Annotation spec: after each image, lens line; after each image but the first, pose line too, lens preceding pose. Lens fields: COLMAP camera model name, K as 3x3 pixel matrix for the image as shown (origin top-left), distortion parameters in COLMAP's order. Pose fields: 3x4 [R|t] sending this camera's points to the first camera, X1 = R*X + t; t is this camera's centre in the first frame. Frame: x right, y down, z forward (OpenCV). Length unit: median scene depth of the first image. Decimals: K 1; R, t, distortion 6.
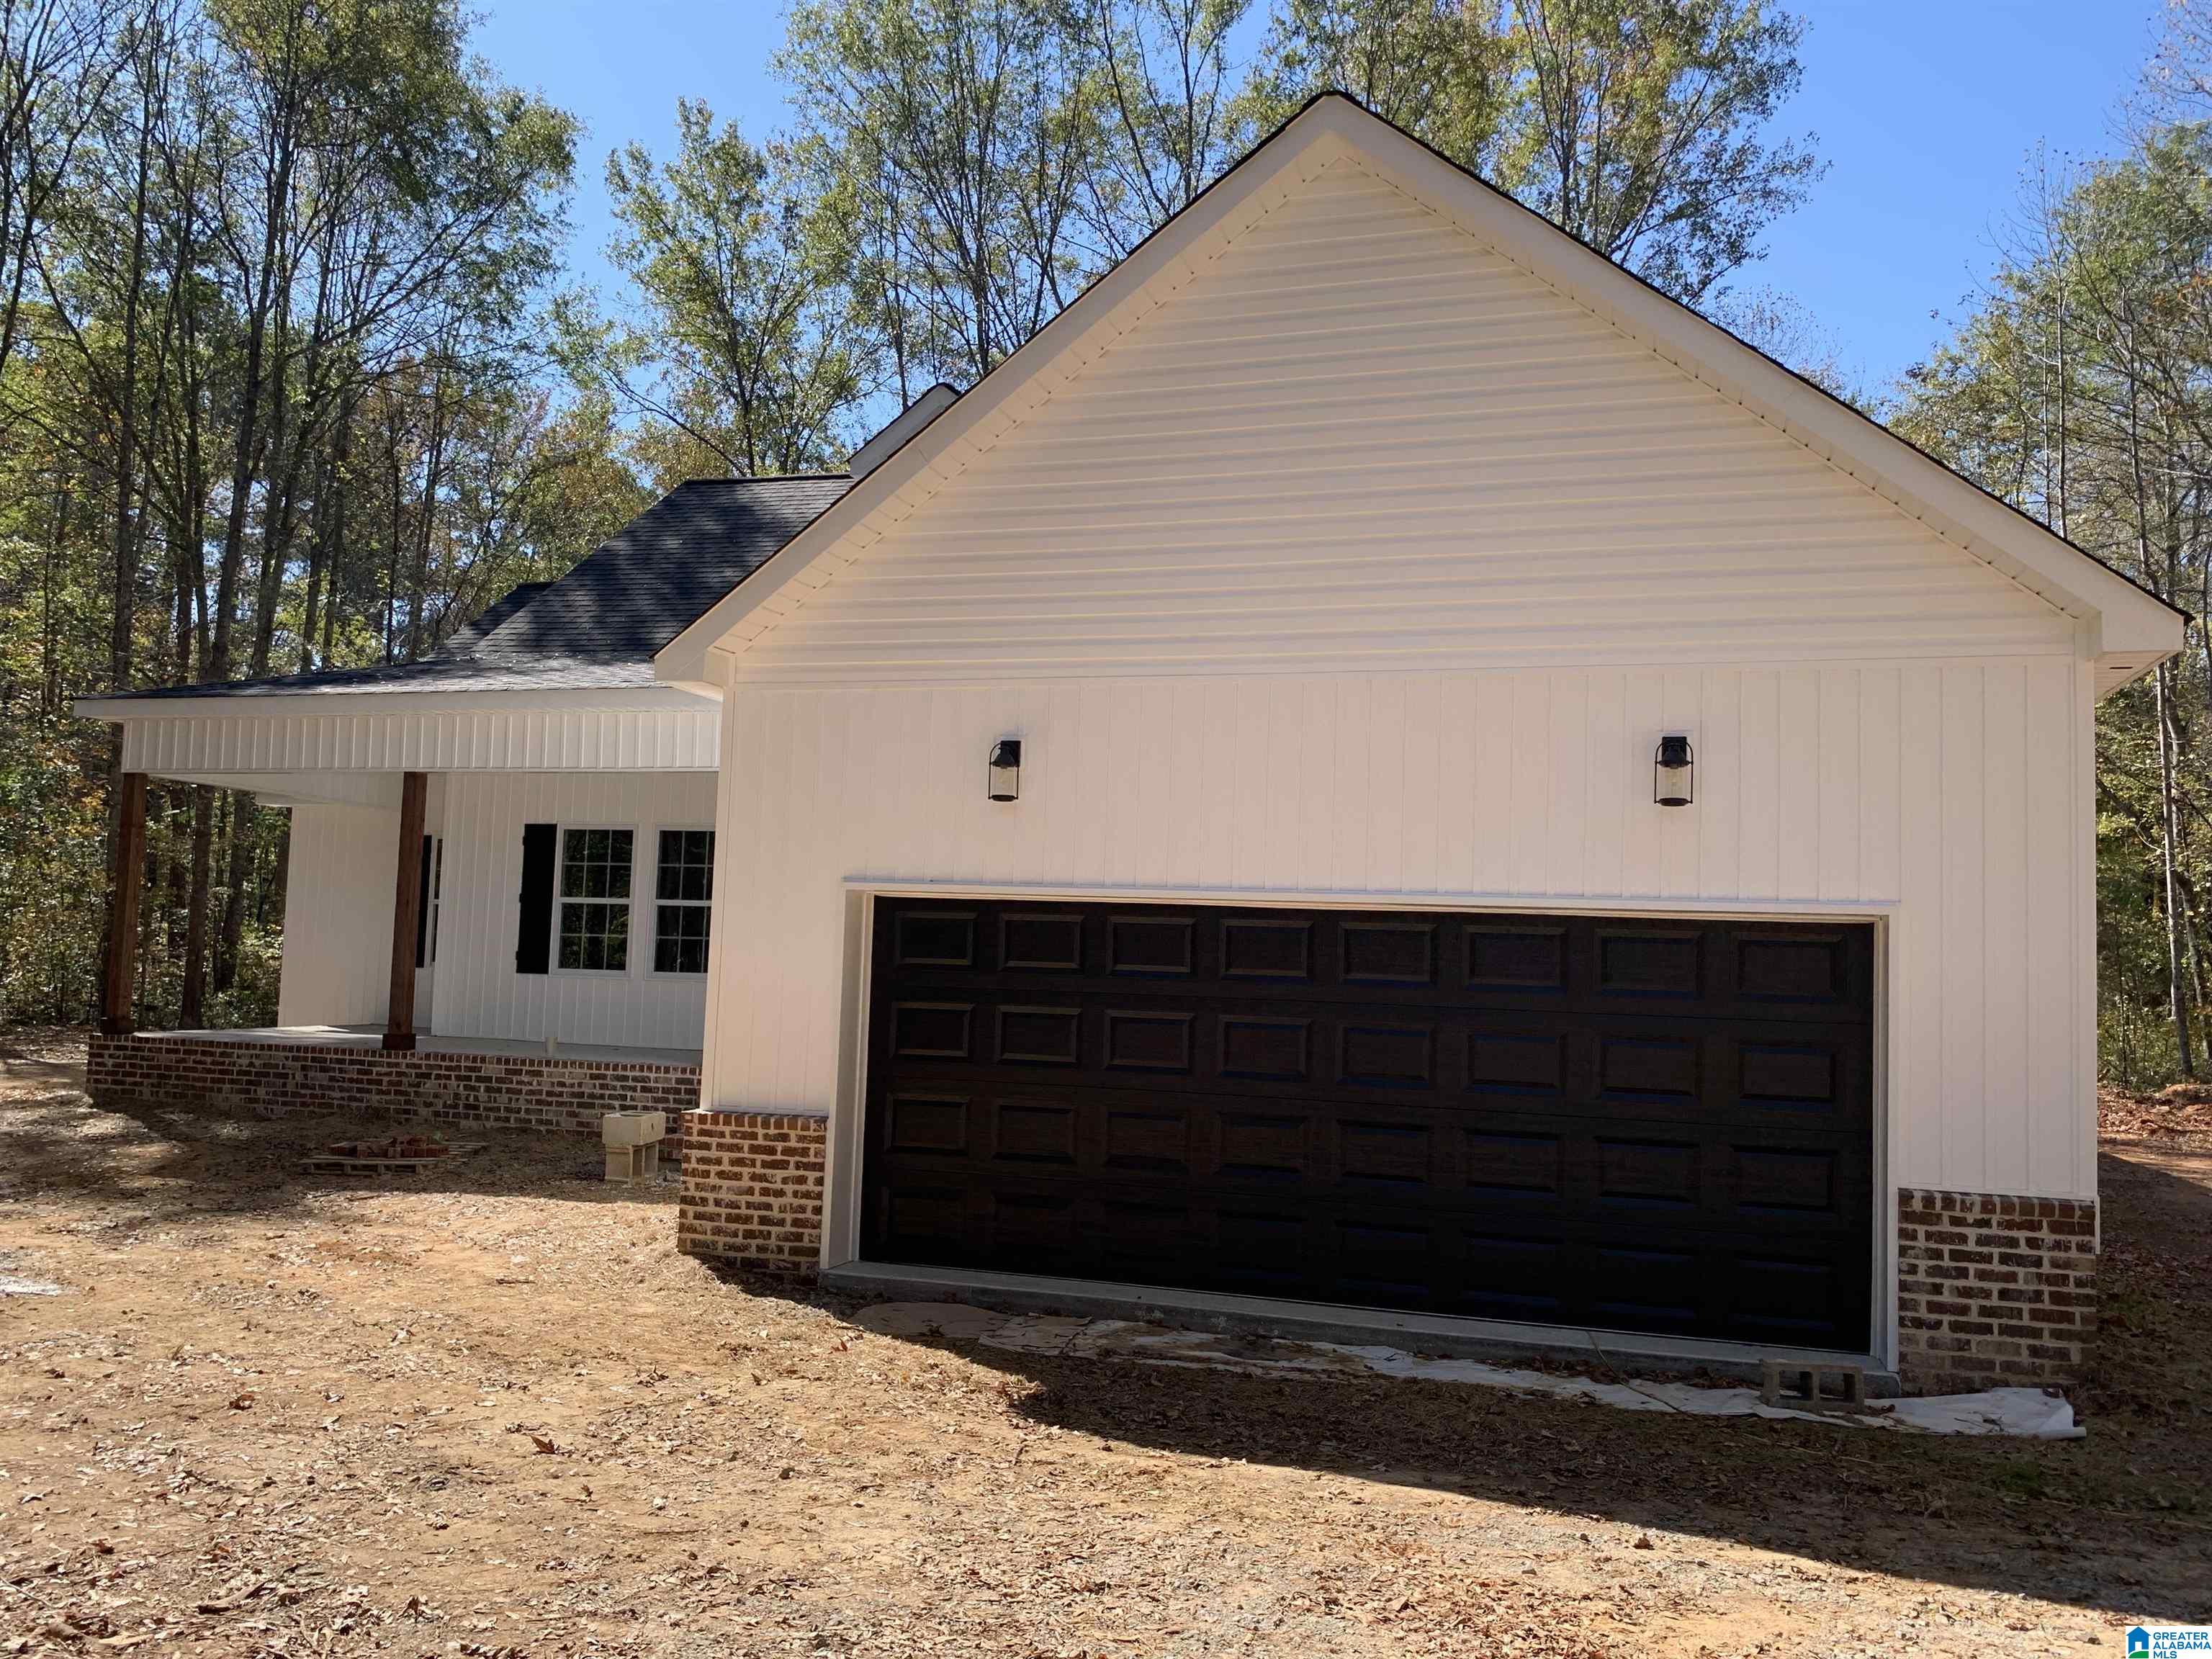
lens RADIAL K [[1732.7, 0, 1111.6], [0, 1732.7, 833.1], [0, 0, 1]] dist [0.003782, -0.013876]
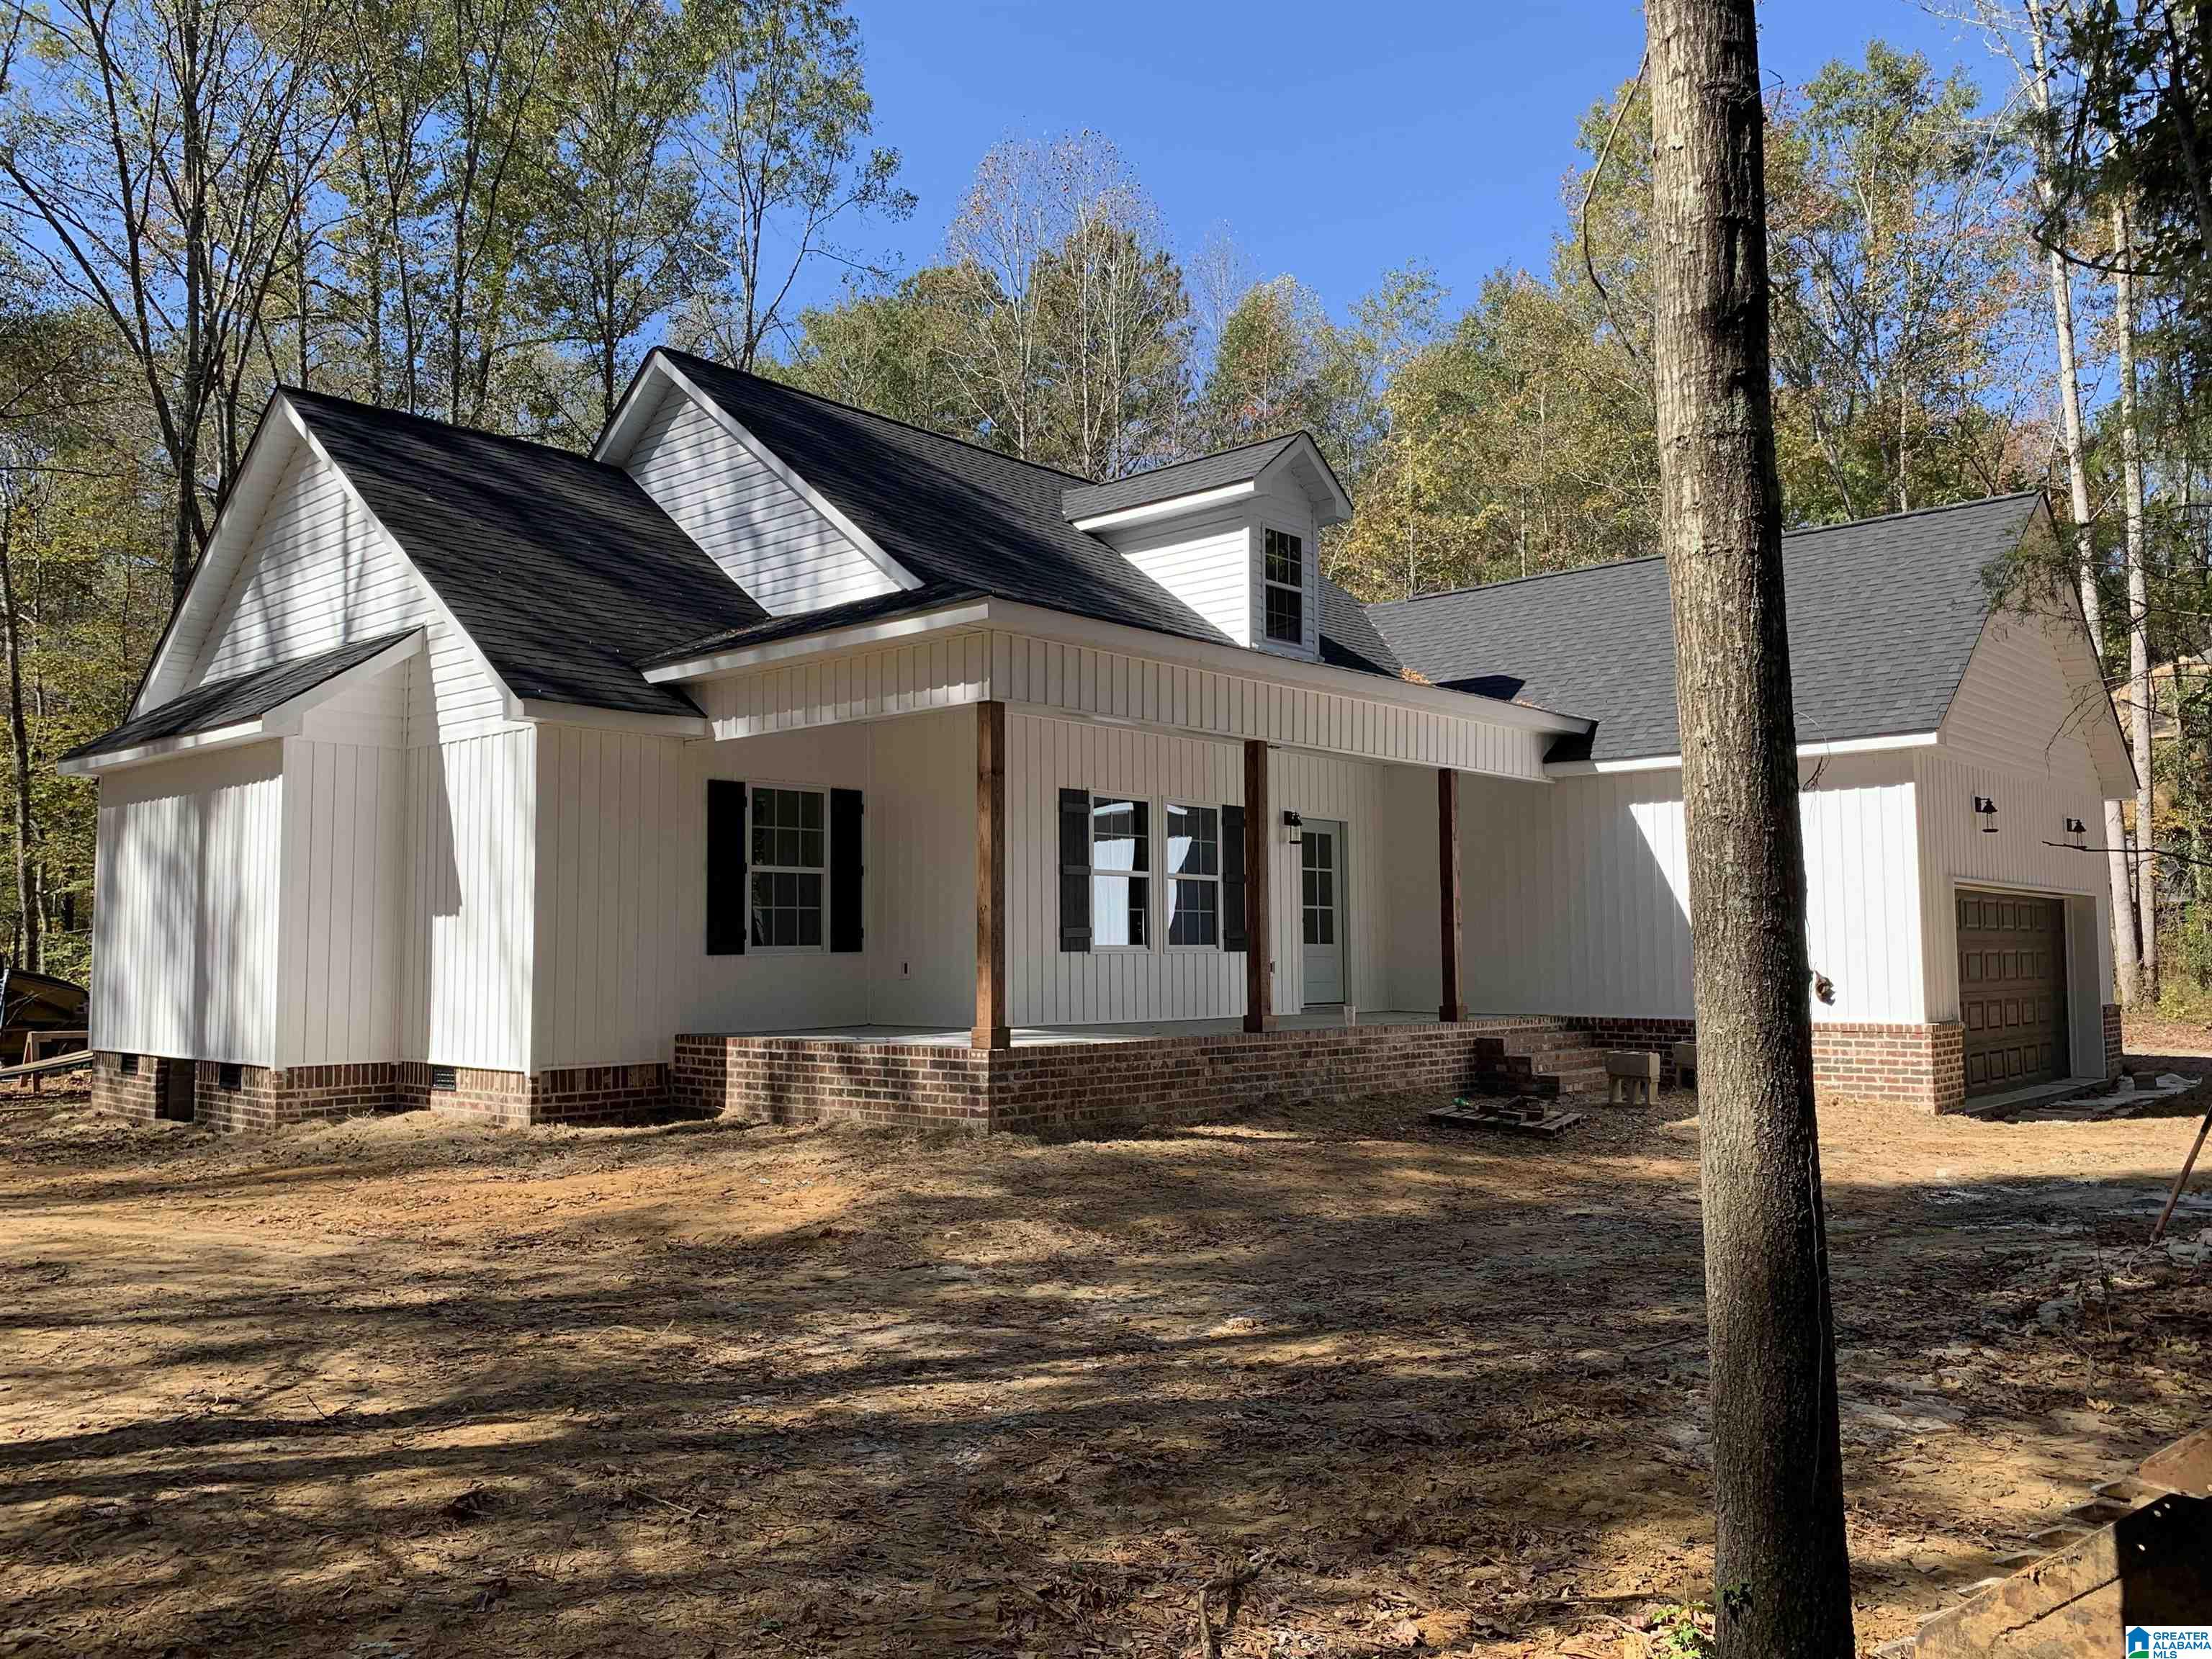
lens RADIAL K [[1697.8, 0, 1104.0], [0, 1697.8, 810.1], [0, 0, 1]] dist [0.053993, -0.004219]
pose [[0.405057, 0.044451, 0.913210, -1.287792], [-0.055363, 0.998177, -0.024031, 0.030228], [-0.912614, -0.040824, 0.406780, 0.696296]]
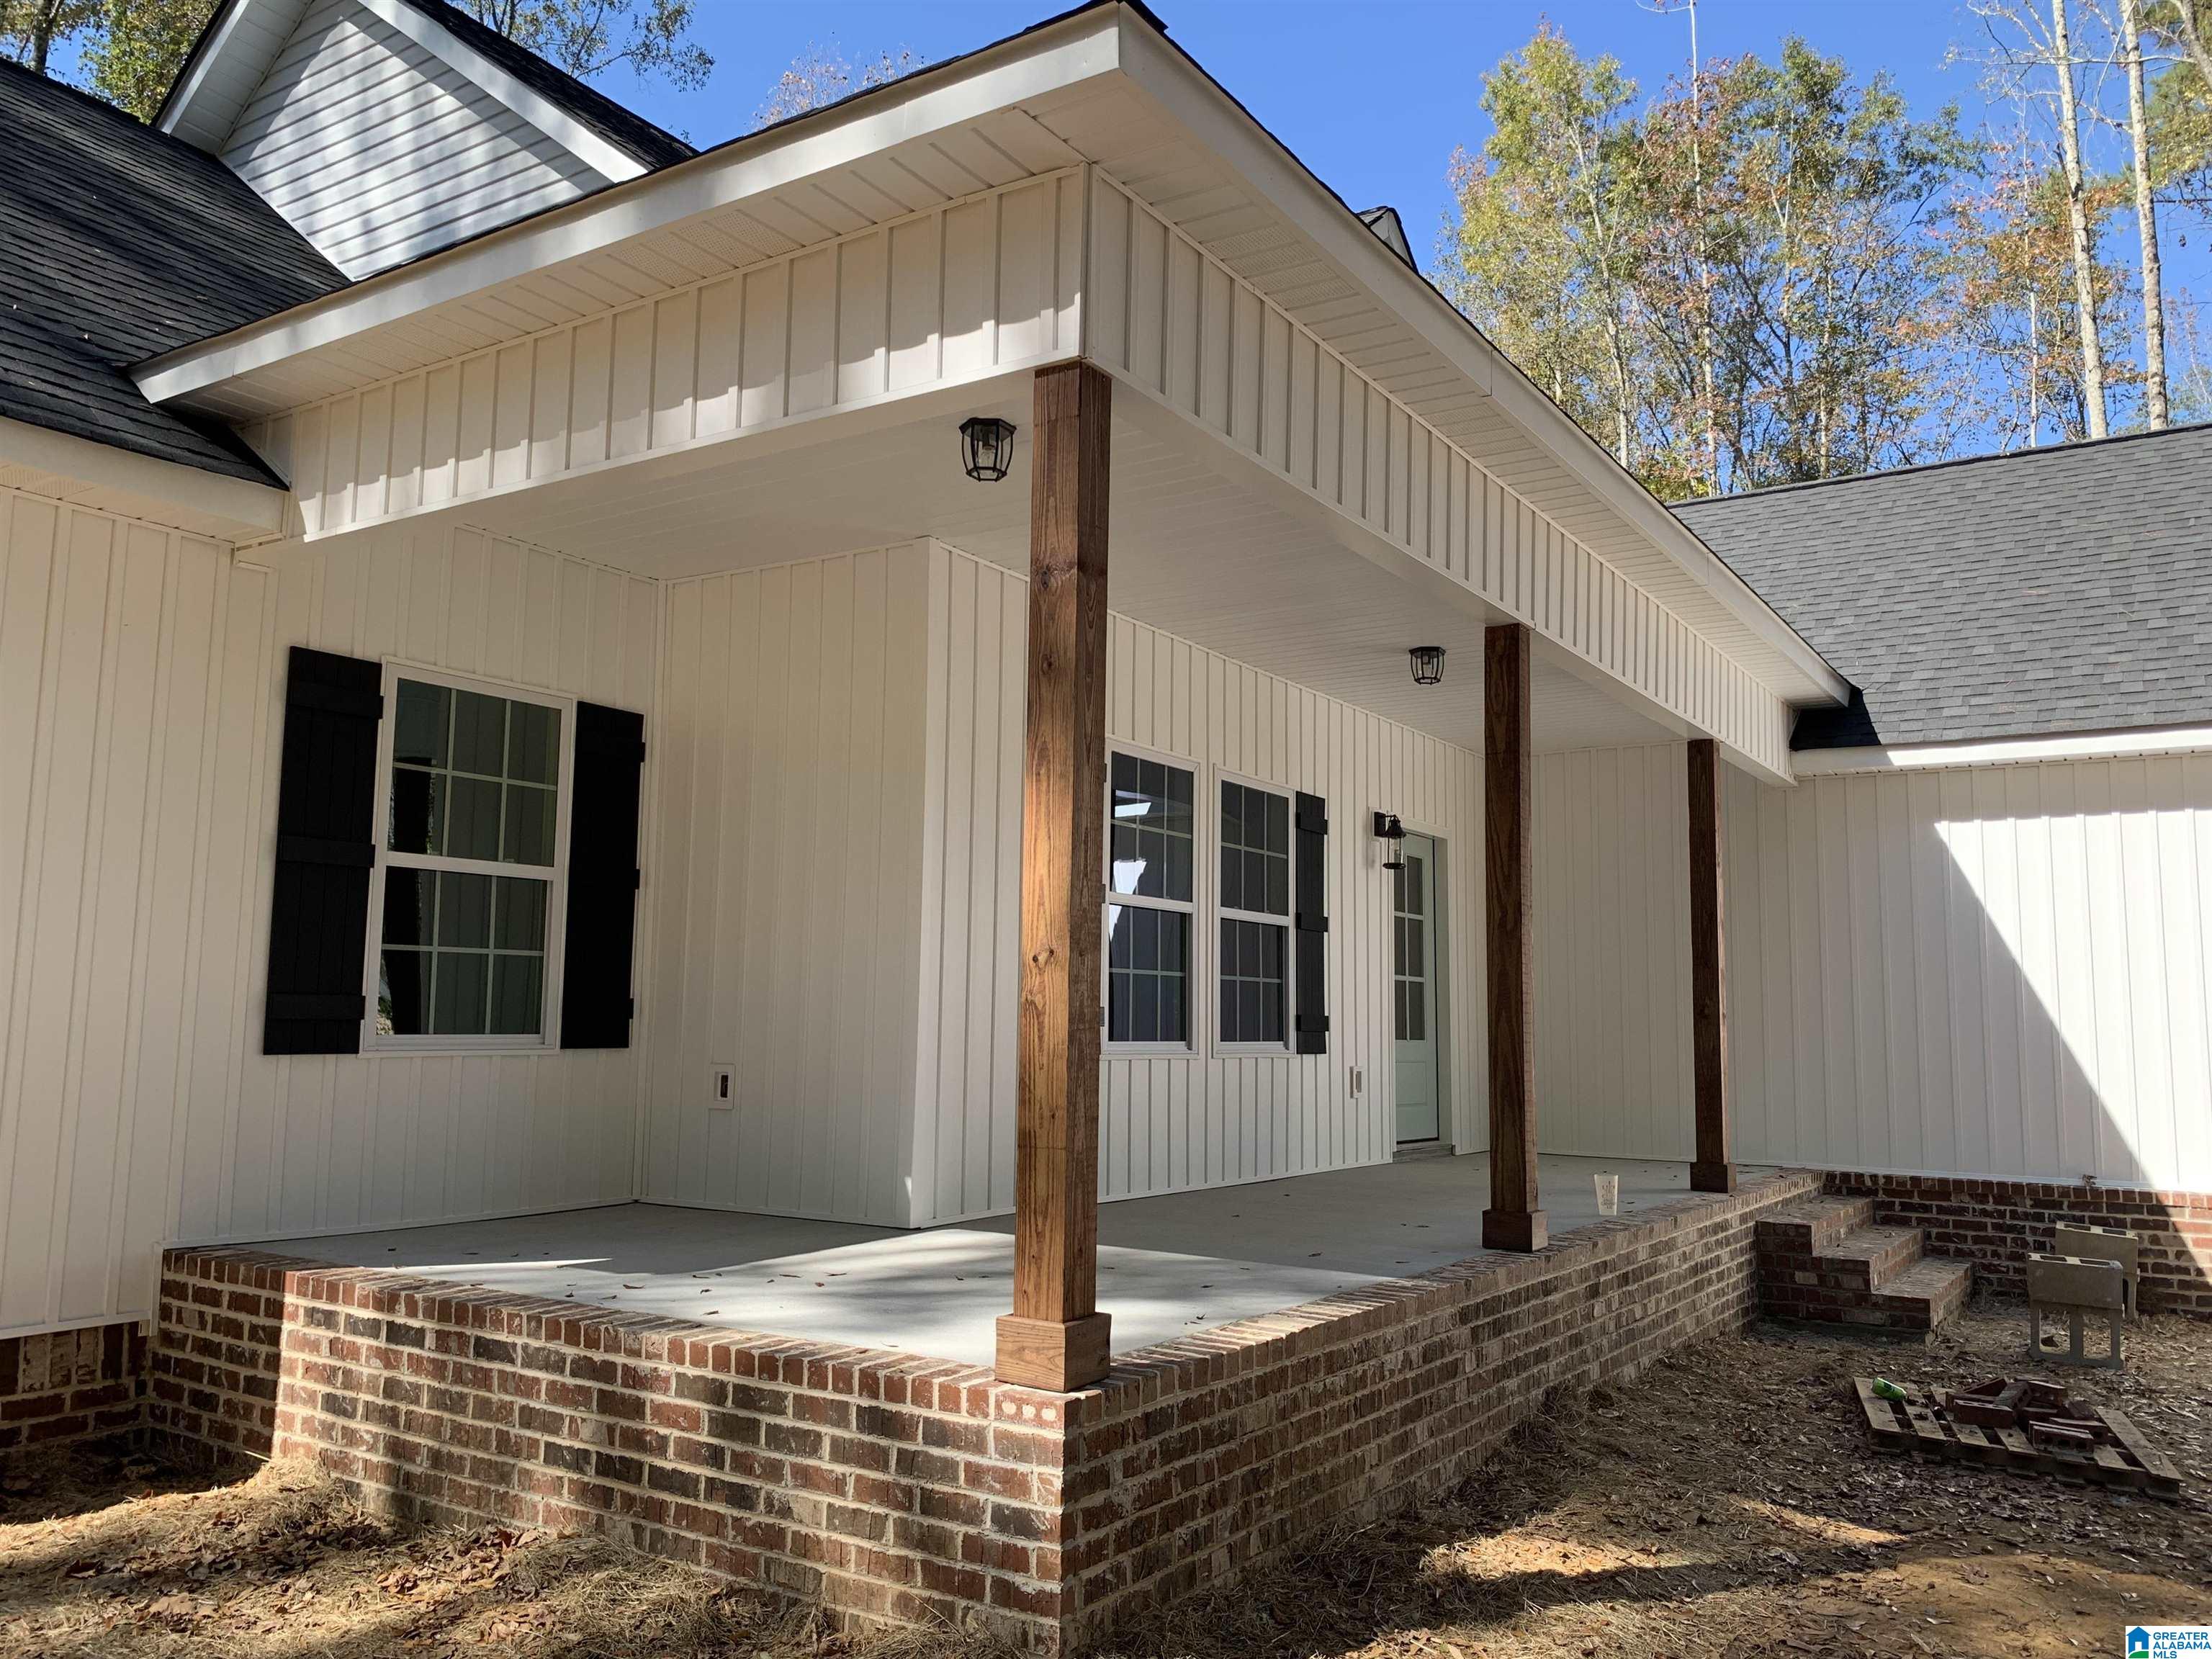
lens RADIAL K [[1732.7, 0, 1111.6], [0, 1732.7, 833.1], [0, 0, 1]] dist [0.003782, -0.013876]
pose [[0.262433, 0.078630, 0.961741, -0.858868], [-0.087231, 0.994527, -0.057507, 0.054002], [-0.960999, -0.068802, 0.267855, 0.977713]]
